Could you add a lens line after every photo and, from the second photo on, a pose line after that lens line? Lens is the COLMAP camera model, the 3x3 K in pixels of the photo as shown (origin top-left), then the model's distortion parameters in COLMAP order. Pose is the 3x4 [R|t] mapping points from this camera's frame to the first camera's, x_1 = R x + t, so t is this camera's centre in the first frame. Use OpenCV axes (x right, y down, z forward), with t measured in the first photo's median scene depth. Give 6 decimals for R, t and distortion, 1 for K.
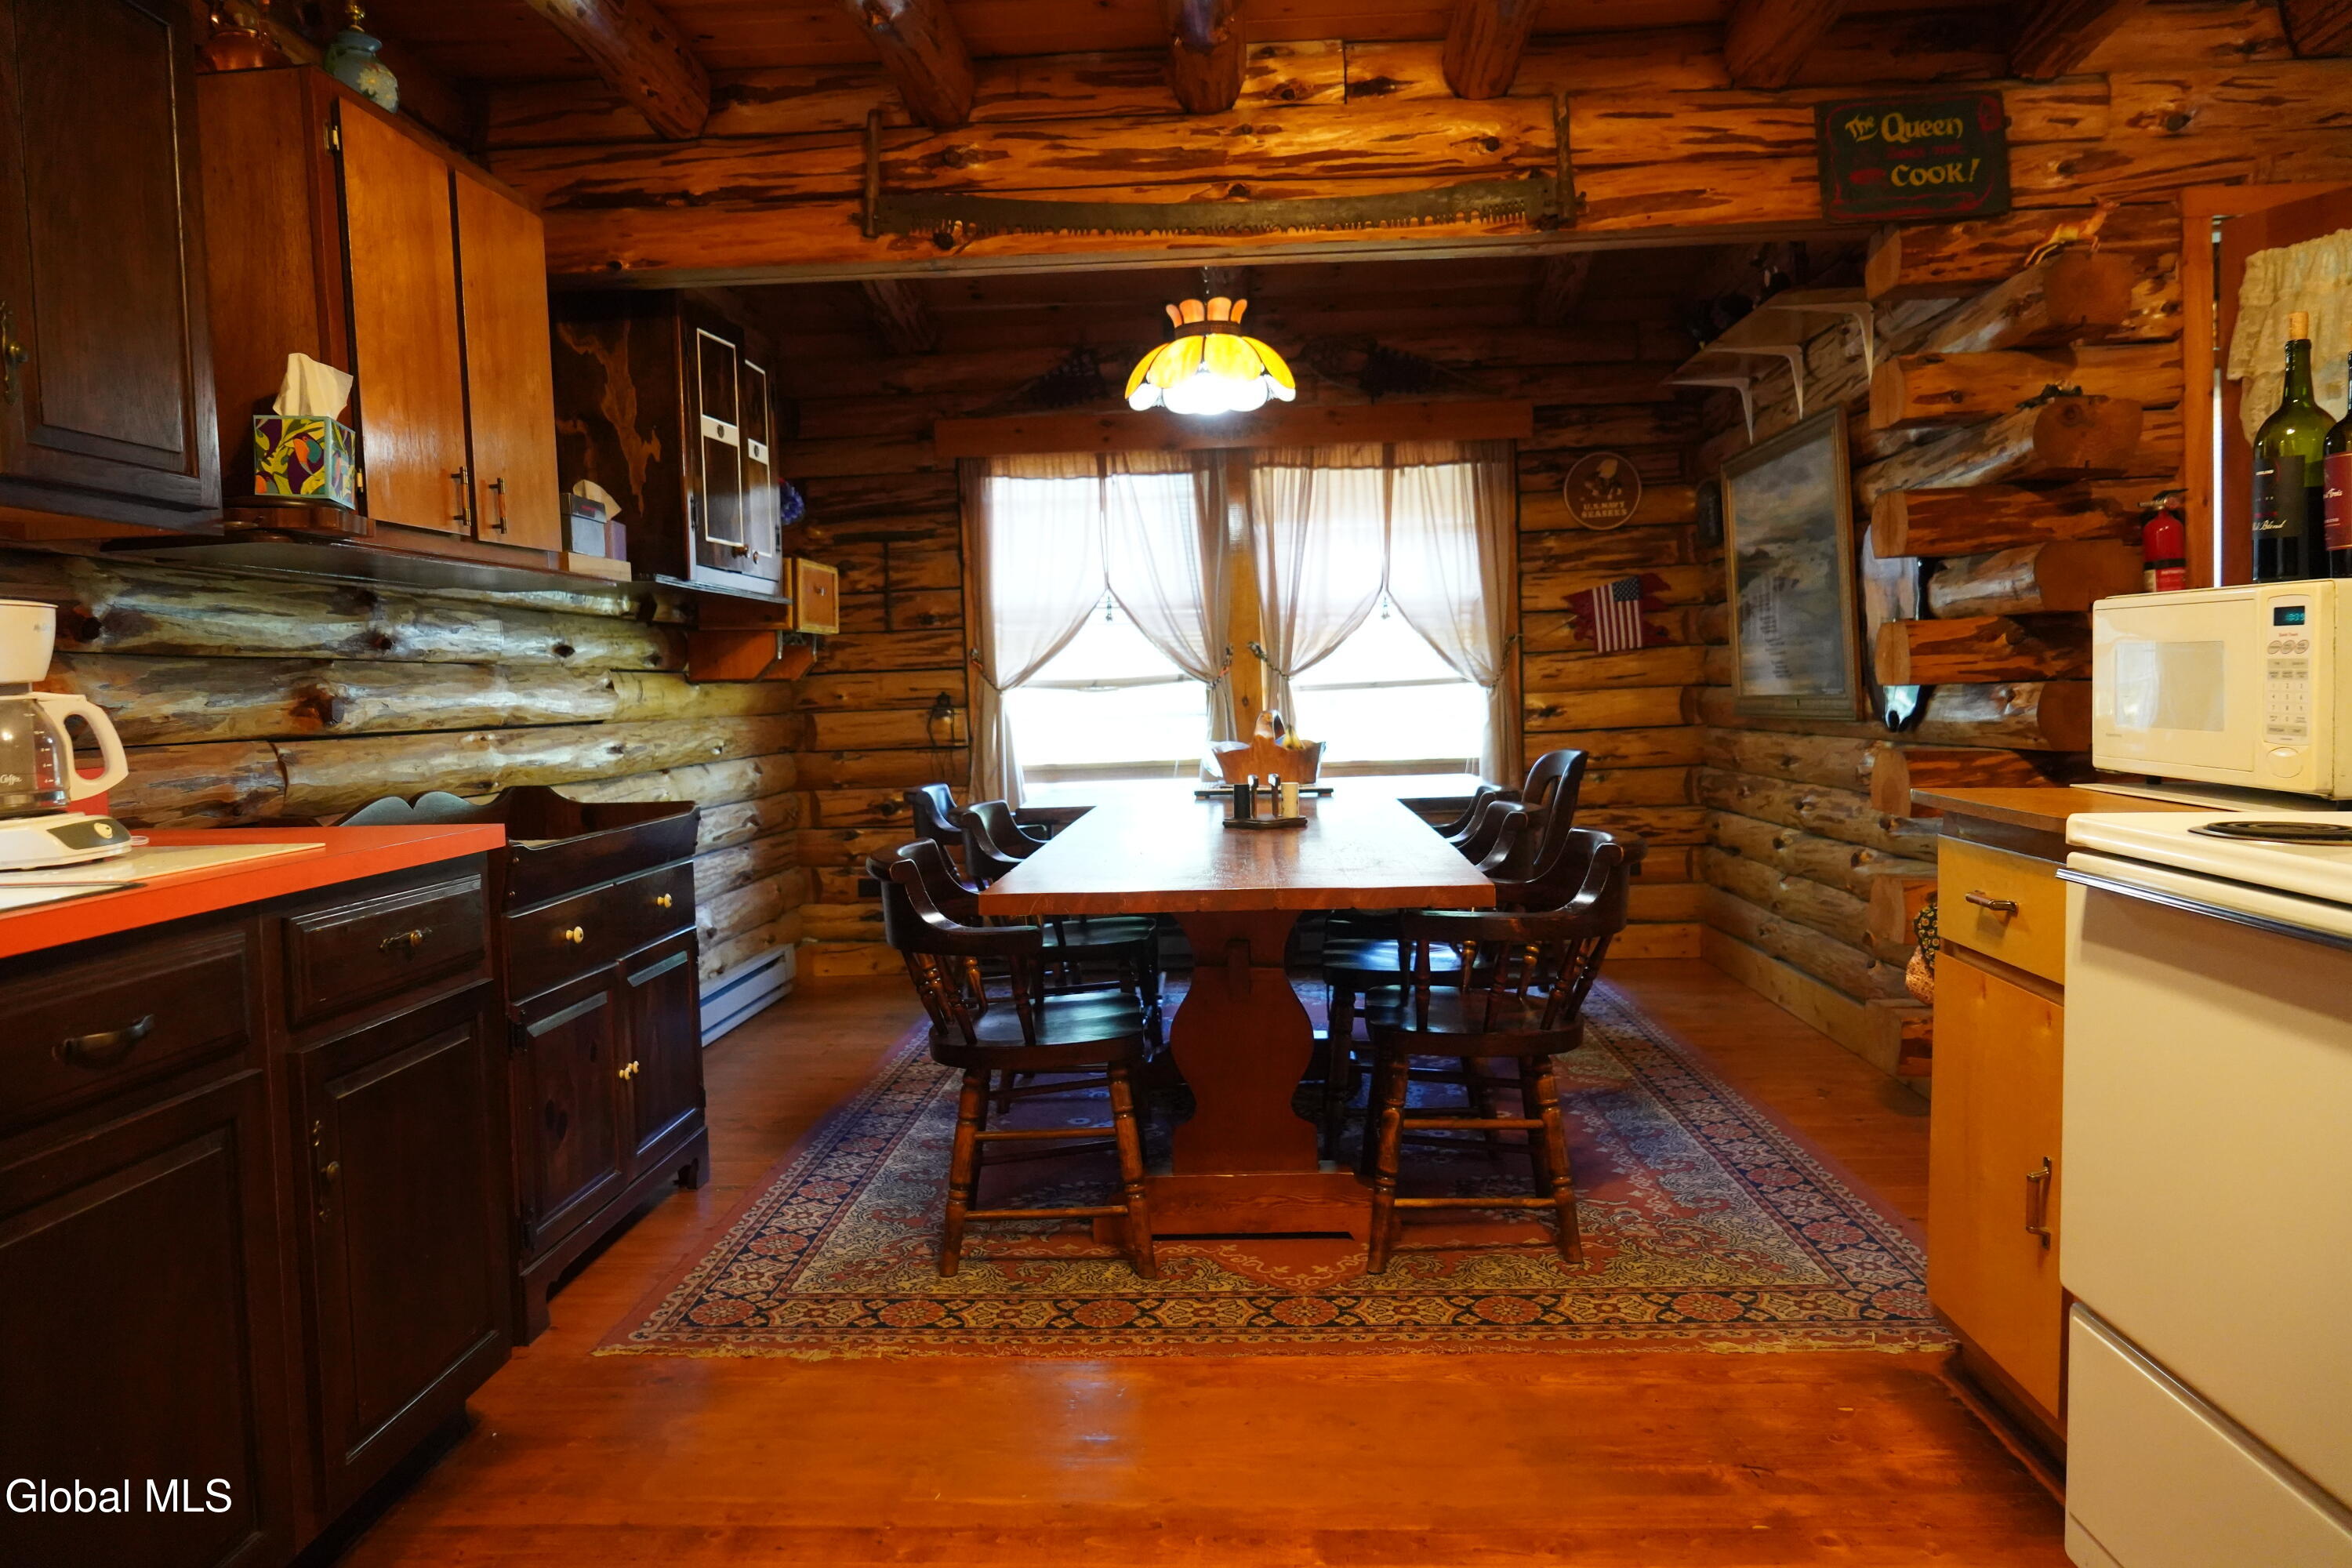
lens RADIAL K [[1590.1, 0, 1178.9], [0, 1590.1, 780.5], [0, 0, 1]] dist [0.005142, 0.000462]
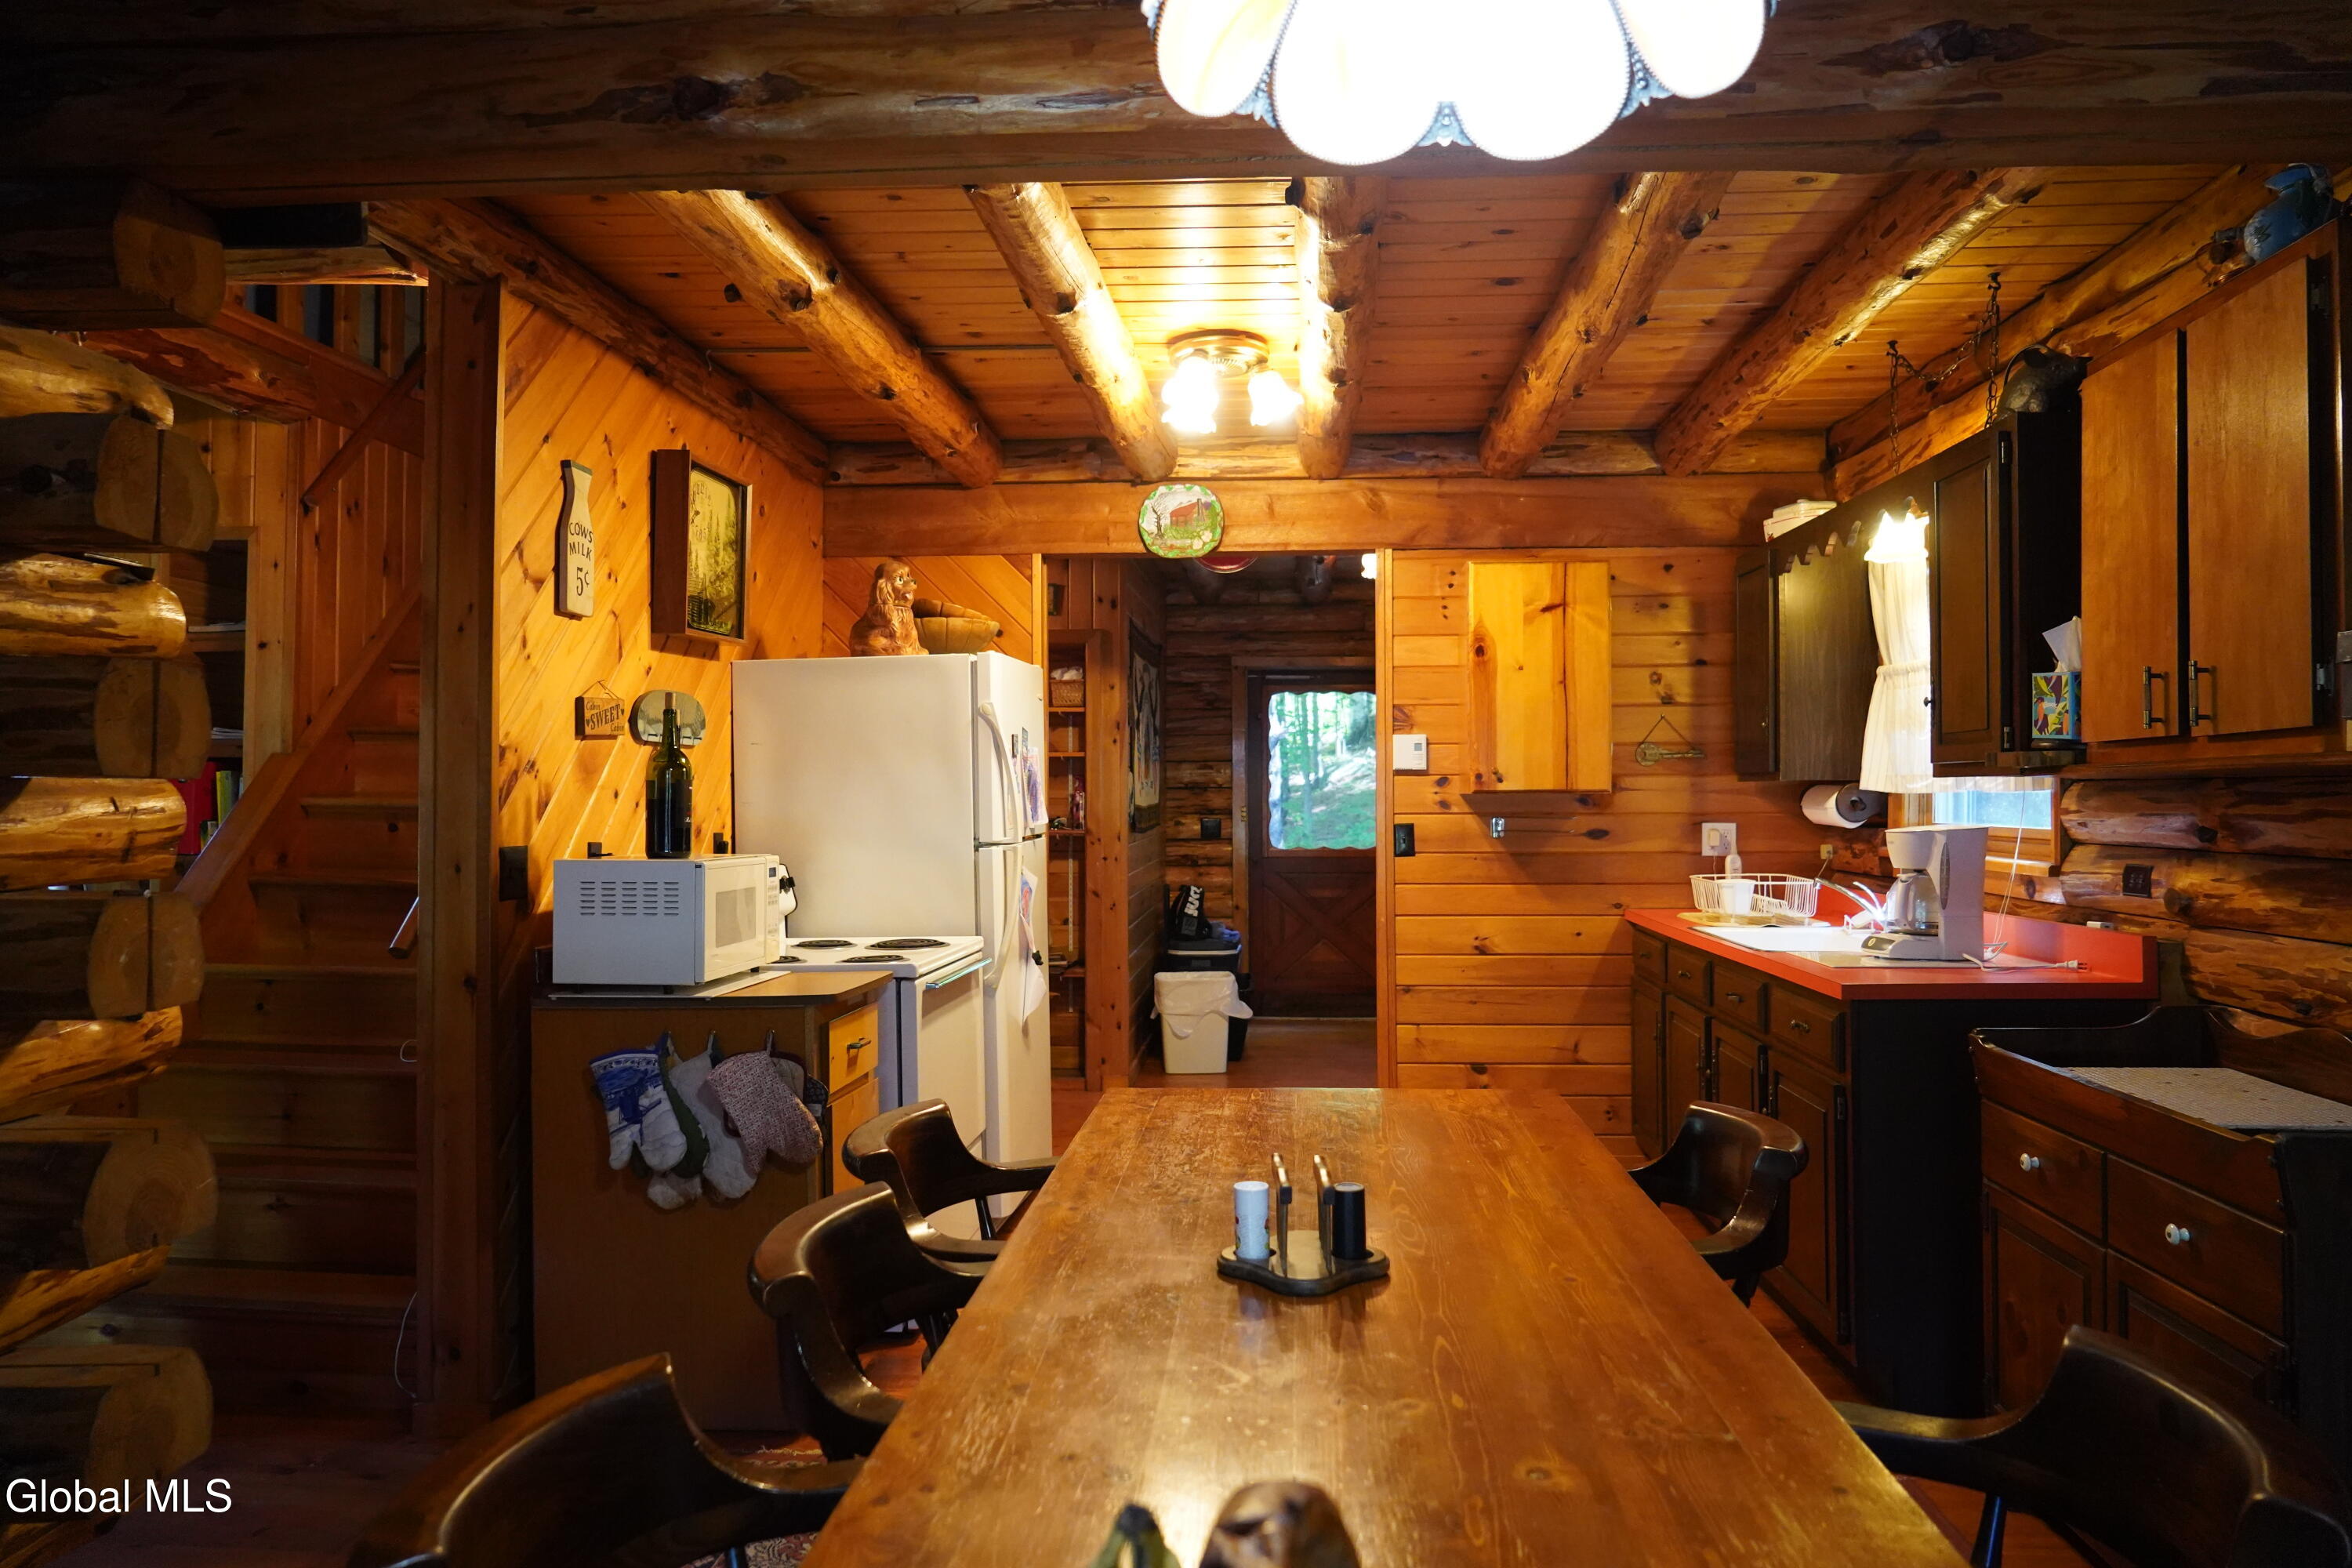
lens RADIAL K [[1590.1, 0, 1179.9], [0, 1590.1, 782.7], [0, 0, 1]] dist [0.005142, 0.000462]
pose [[-0.999479, 0.032175, 0.002534, 0.133116], [0.032257, 0.998442, 0.045538, -0.200870], [-0.001065, 0.045596, -0.998959, 2.061311]]
